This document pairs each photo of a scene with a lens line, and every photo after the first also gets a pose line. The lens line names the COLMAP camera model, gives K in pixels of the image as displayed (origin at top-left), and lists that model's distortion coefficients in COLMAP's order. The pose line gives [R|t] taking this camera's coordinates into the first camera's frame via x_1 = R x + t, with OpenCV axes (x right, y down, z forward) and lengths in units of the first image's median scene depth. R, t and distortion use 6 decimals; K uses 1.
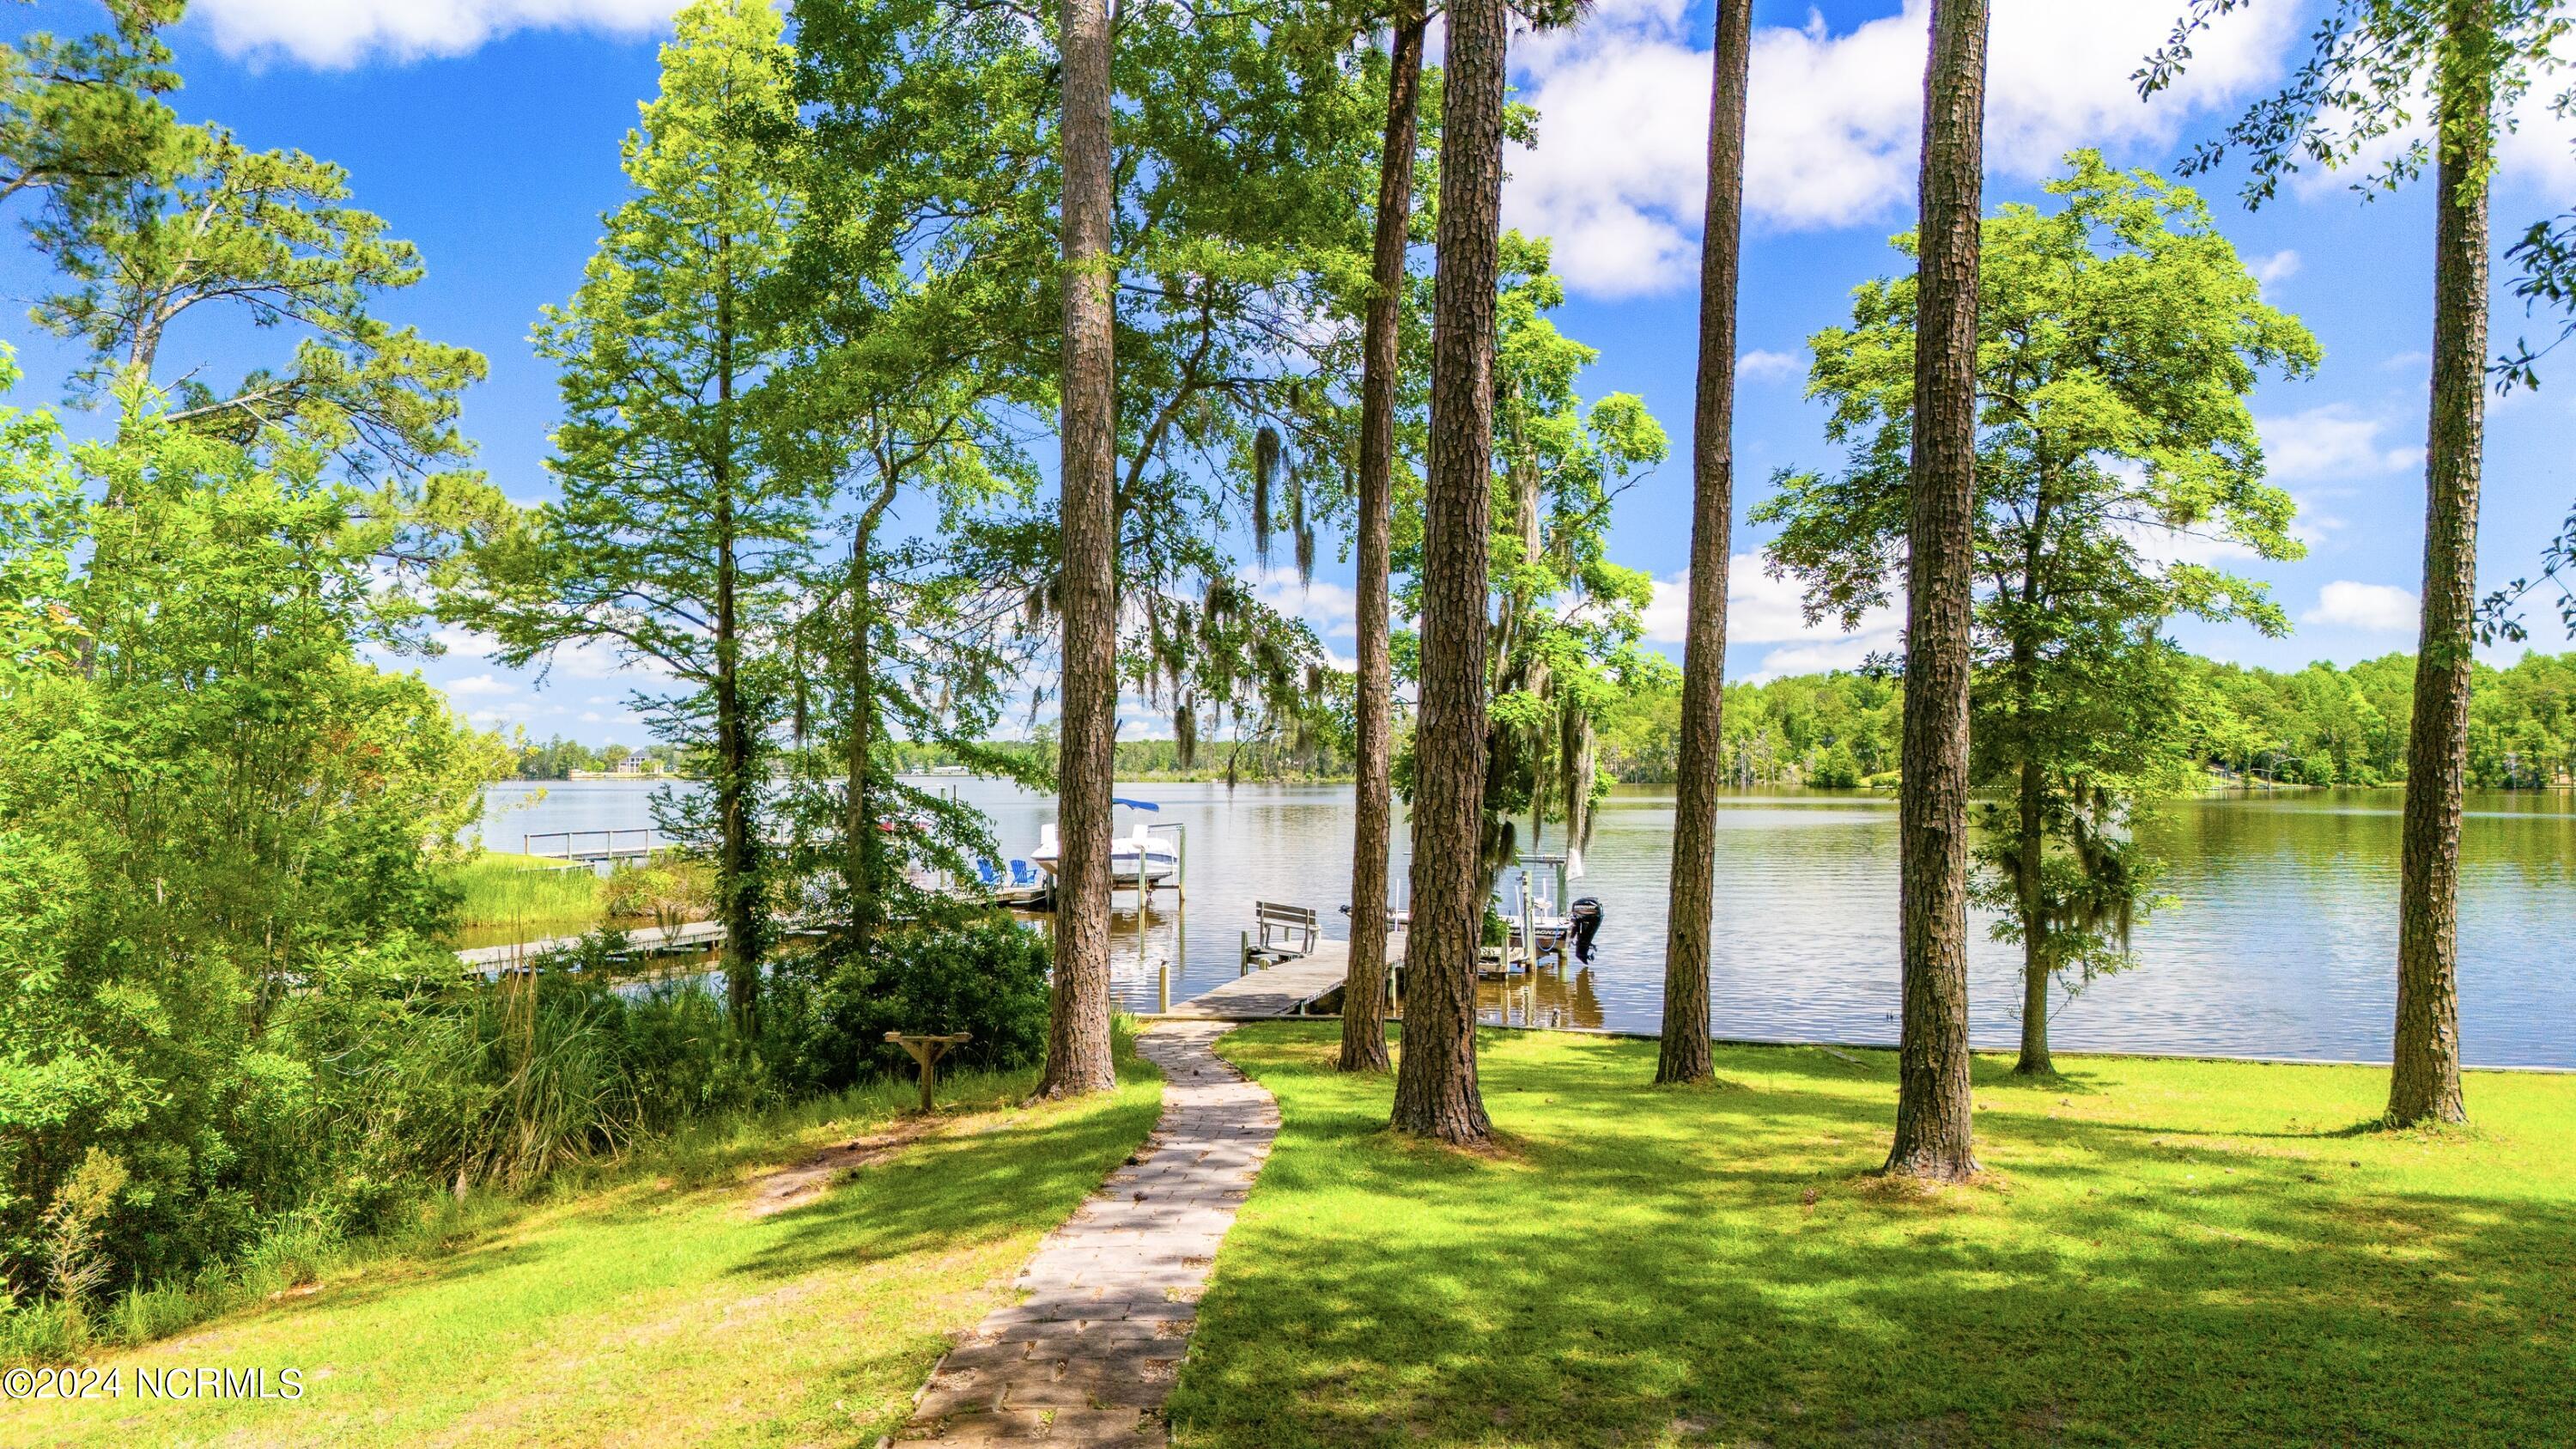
lens RADIAL K [[1874.0, 0, 1281.0], [0, 1874.0, 716.9], [0, 0, 1]] dist [0.091115, -0.088968]
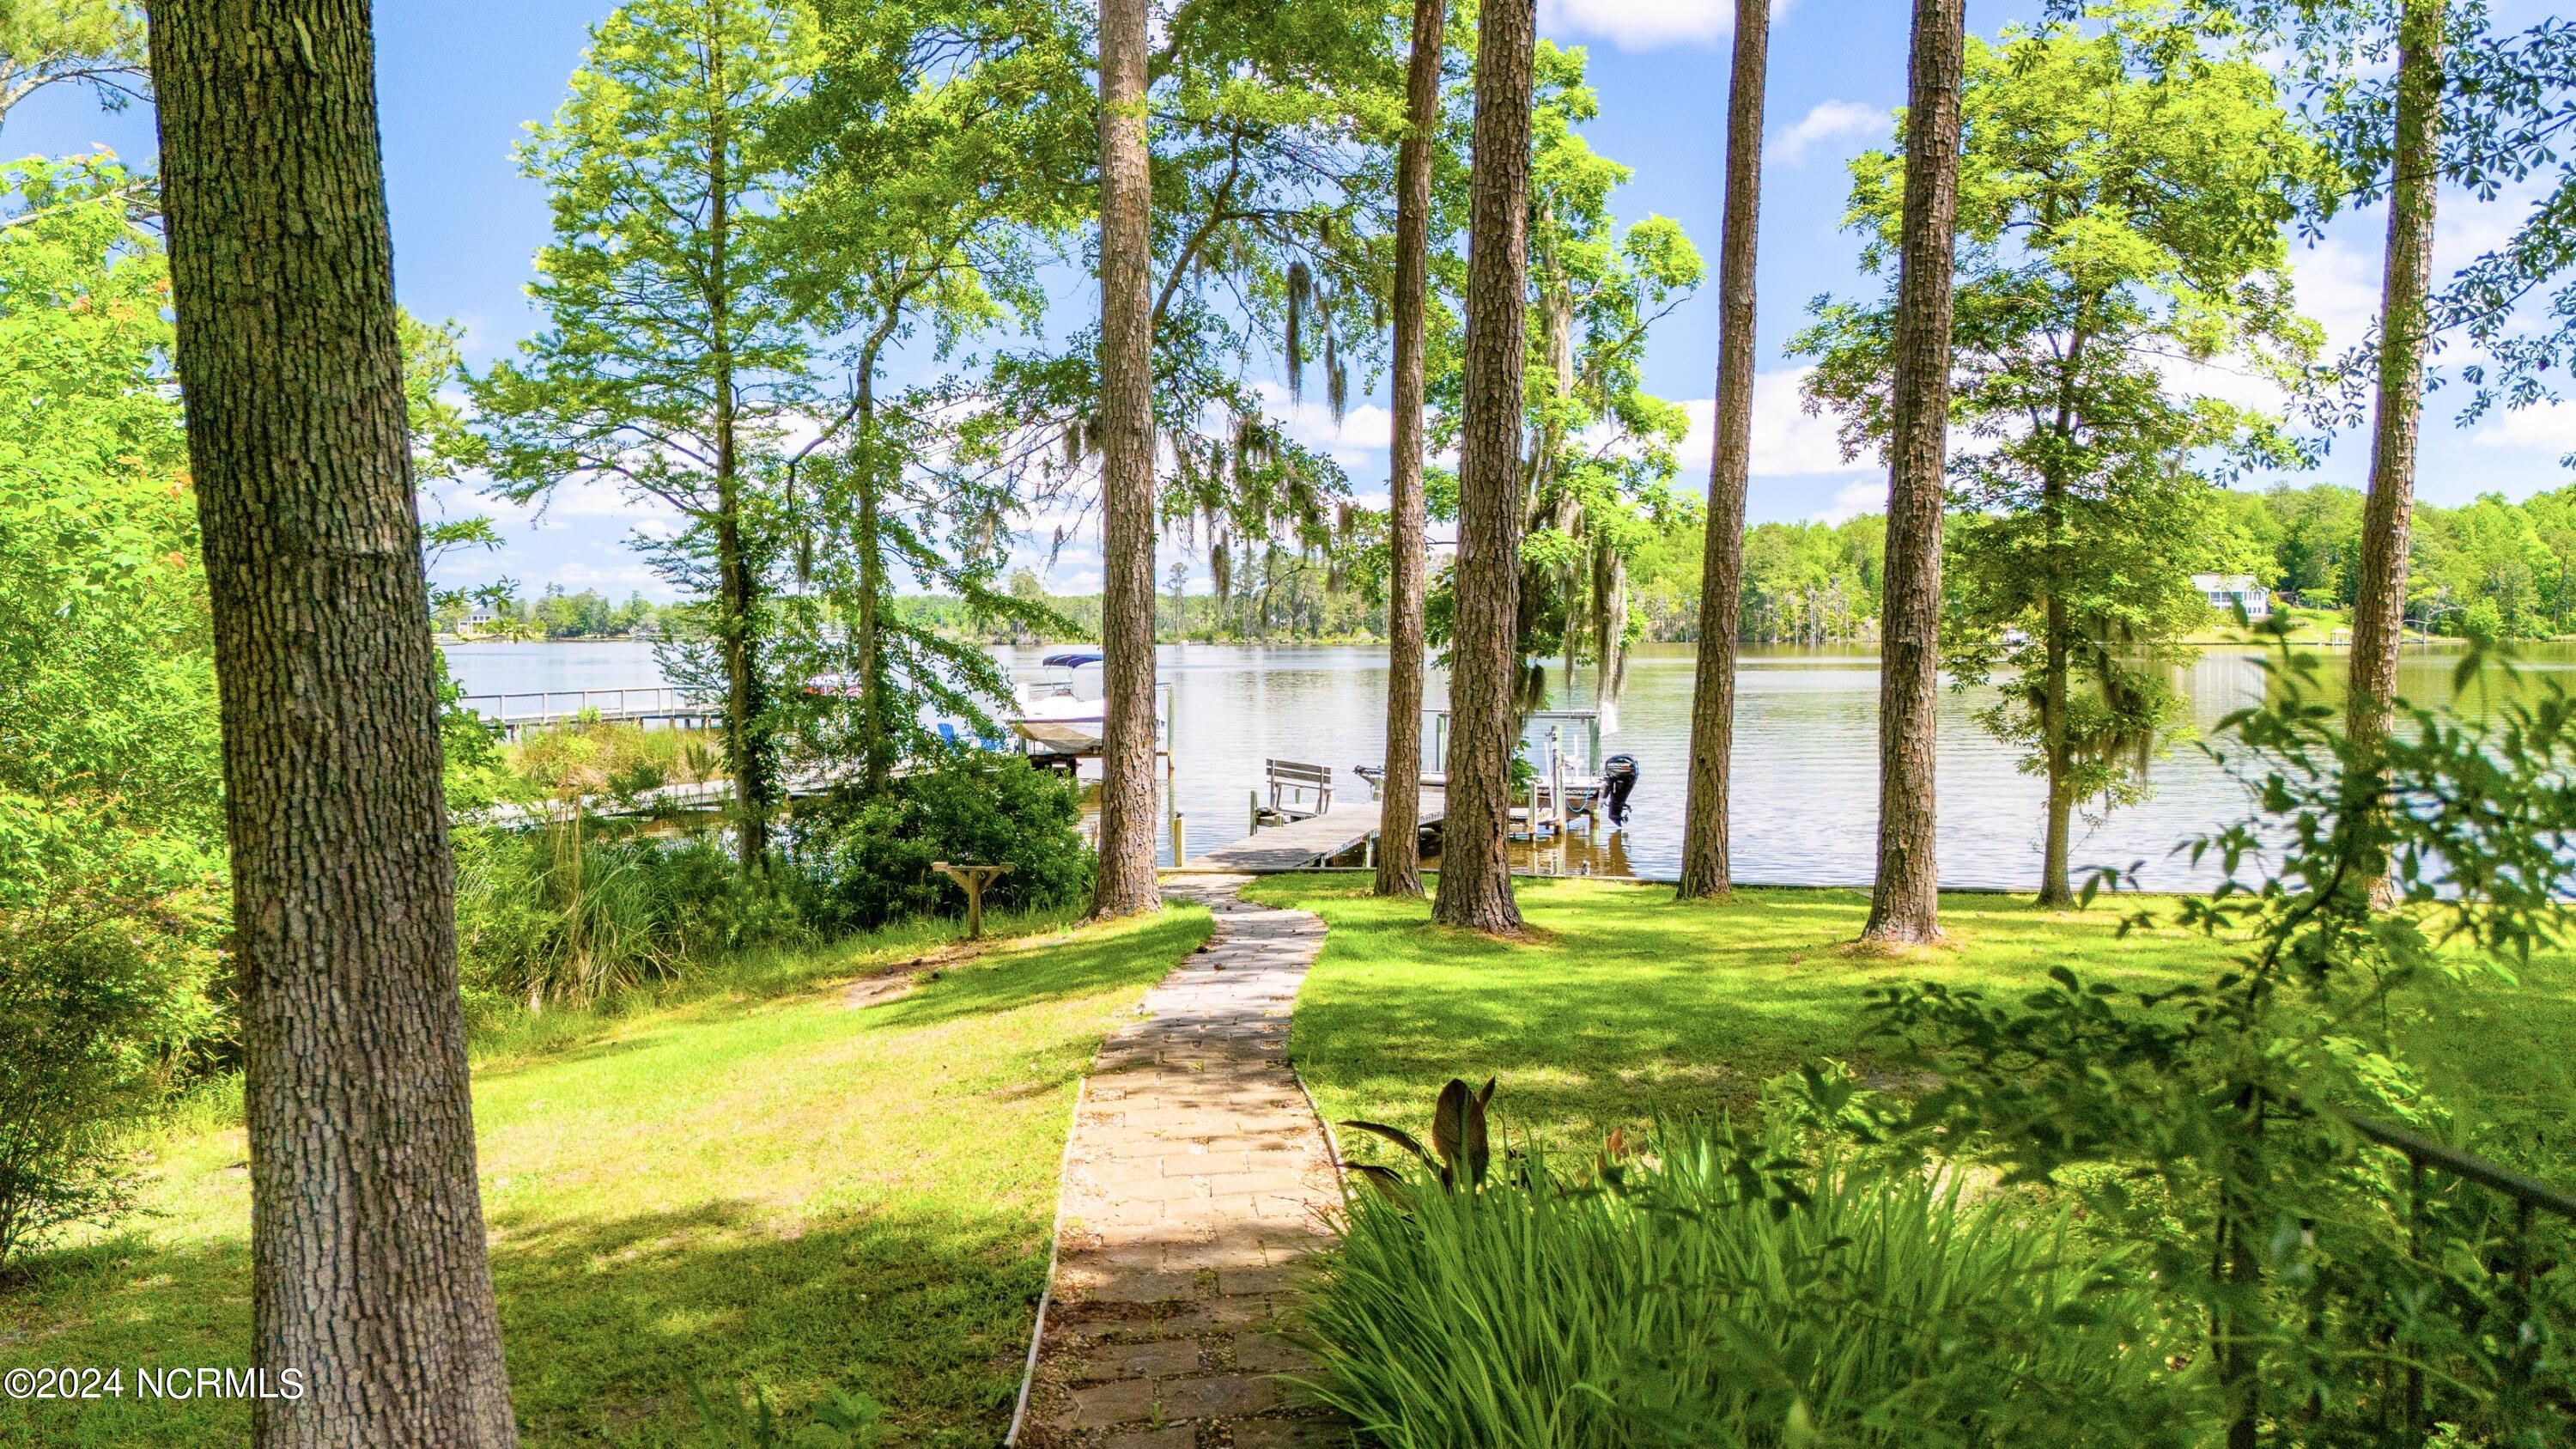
lens RADIAL K [[2246.8, 0, 1338.5], [0, 2246.8, 711.9], [0, 0, 1]] dist [0.130583, -0.188338]
pose [[0.999442, -0.005370, 0.032972, -0.021357], [0.003221, 0.997887, 0.064891, 0.004668], [-0.033250, -0.064748, 0.997348, -0.165267]]
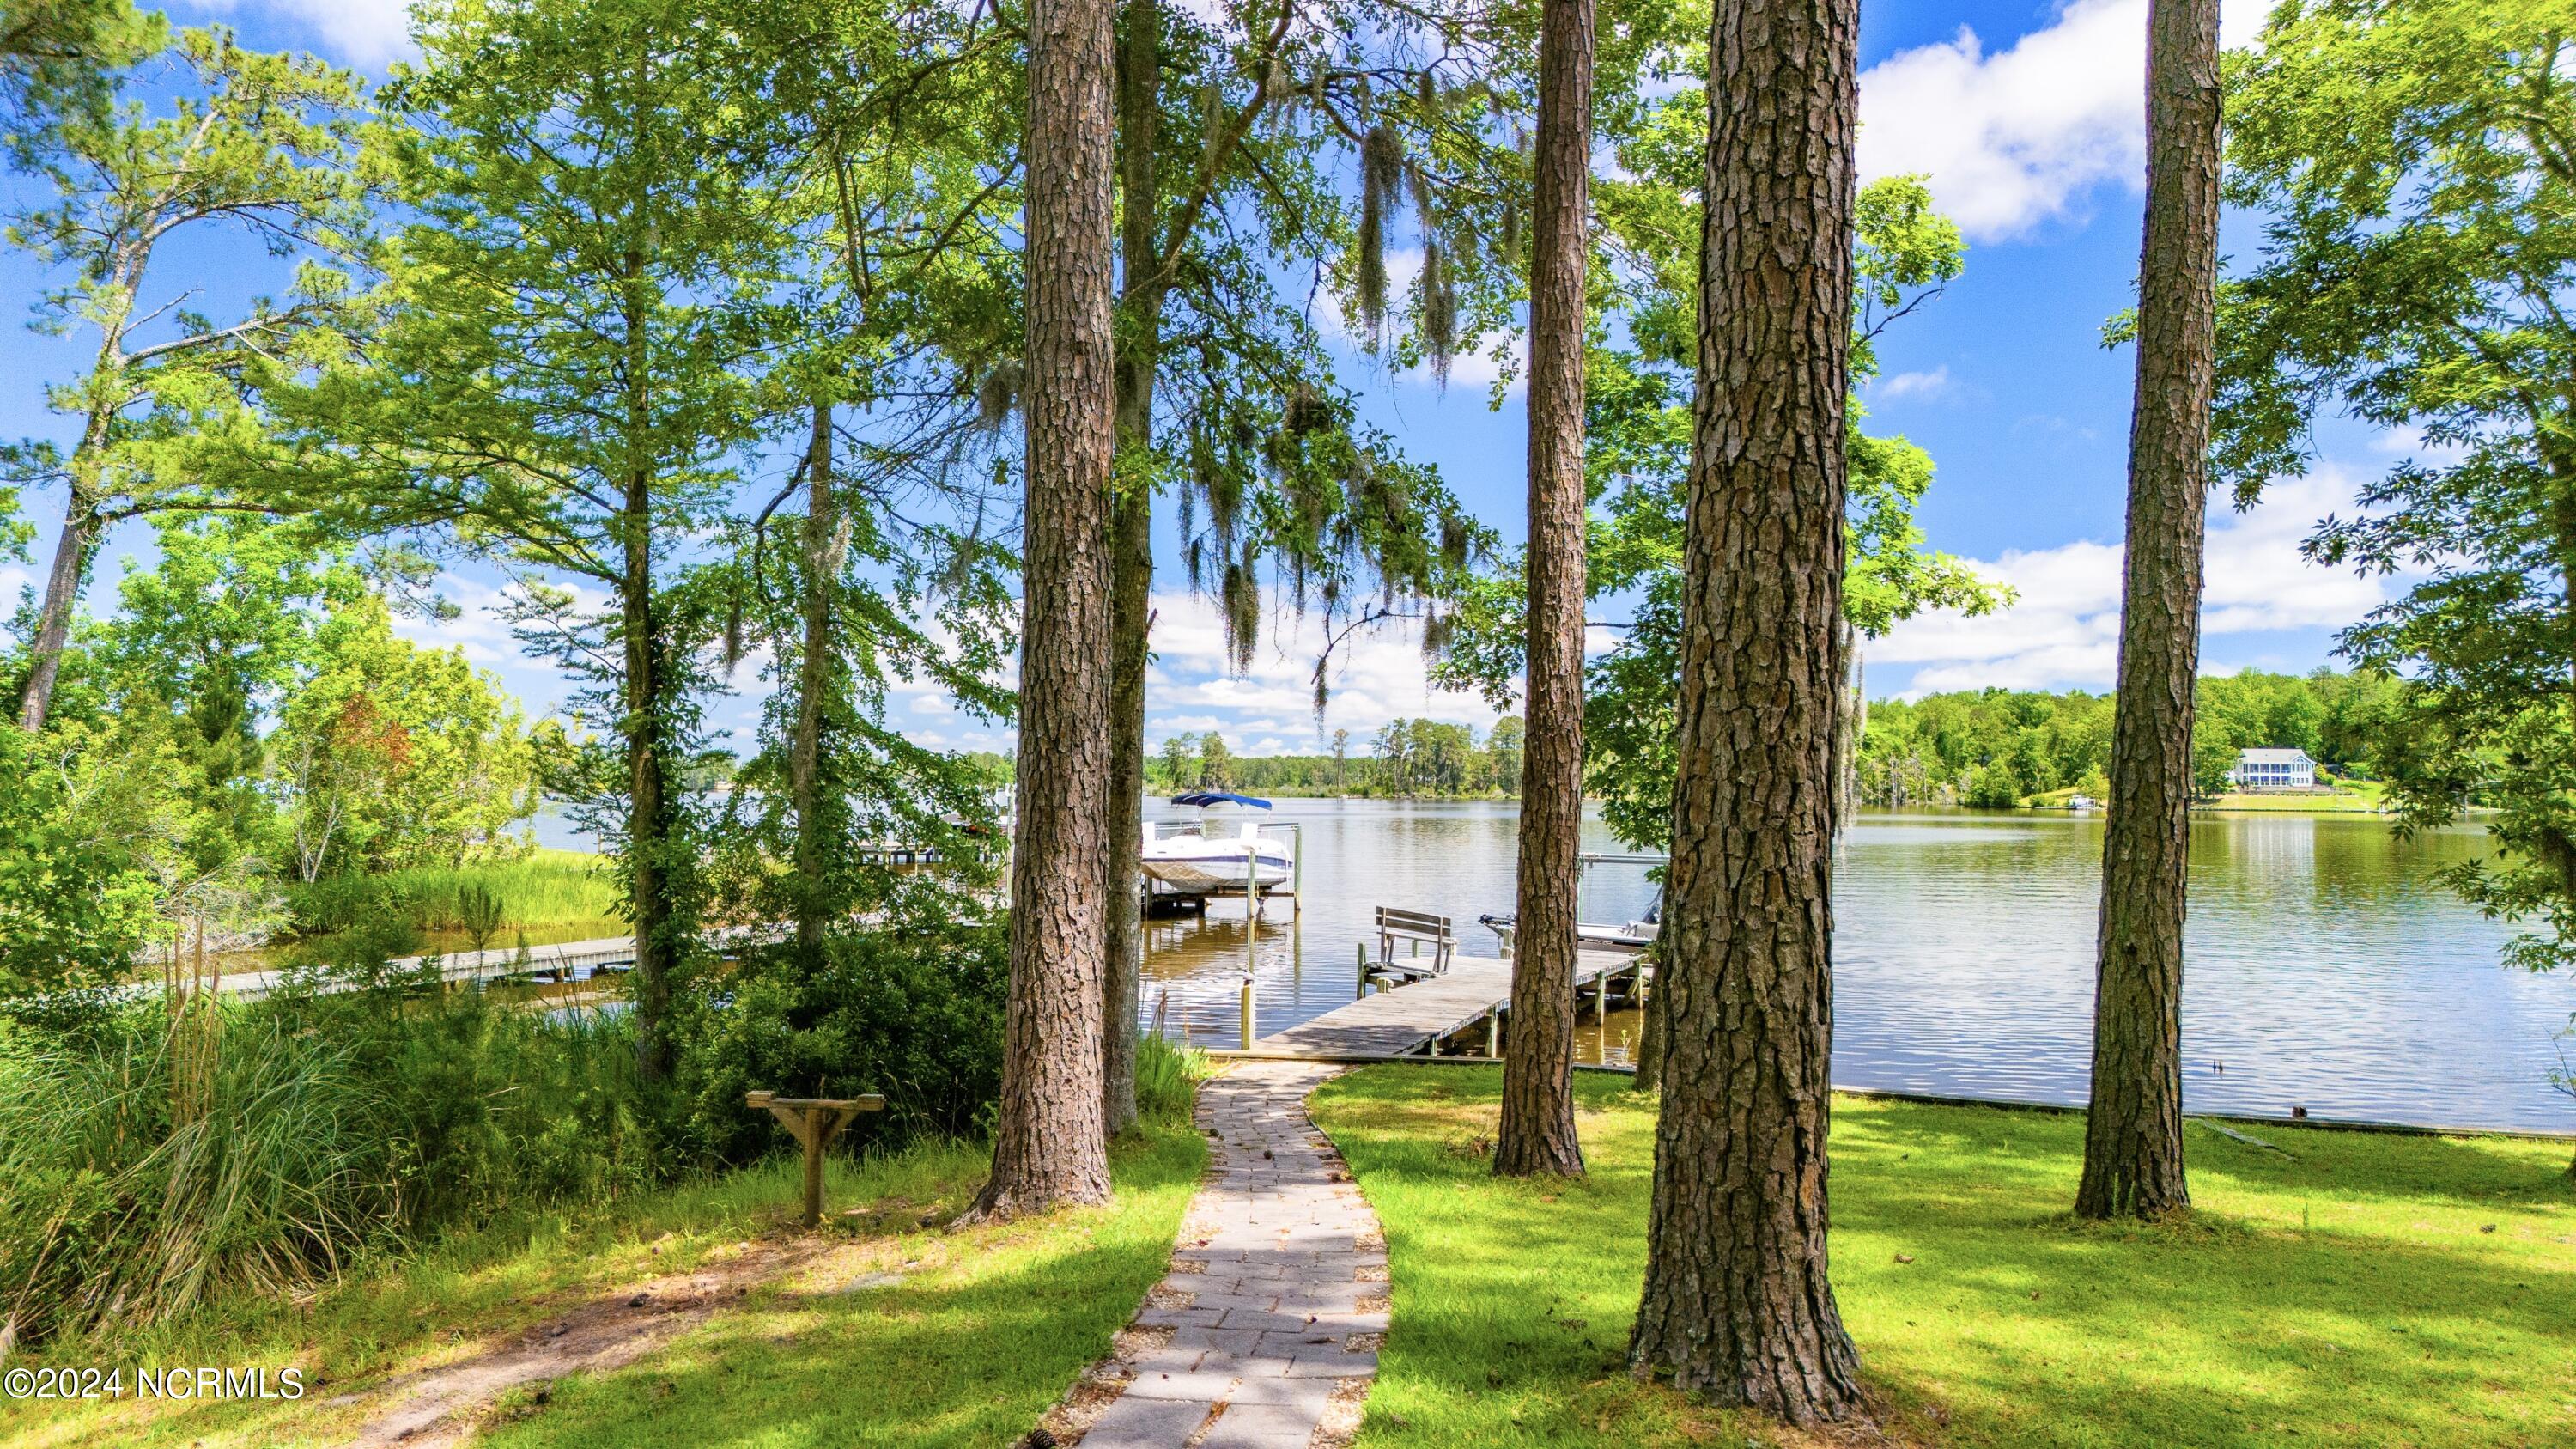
lens RADIAL K [[1874.0, 0, 1281.0], [0, 1874.0, 716.9], [0, 0, 1]] dist [0.091115, -0.088968]
pose [[0.997506, 0.004258, -0.070458, 0.003488], [-0.004904, 0.999948, -0.008988, 0.037167], [0.070416, 0.009312, 0.997474, 0.294061]]
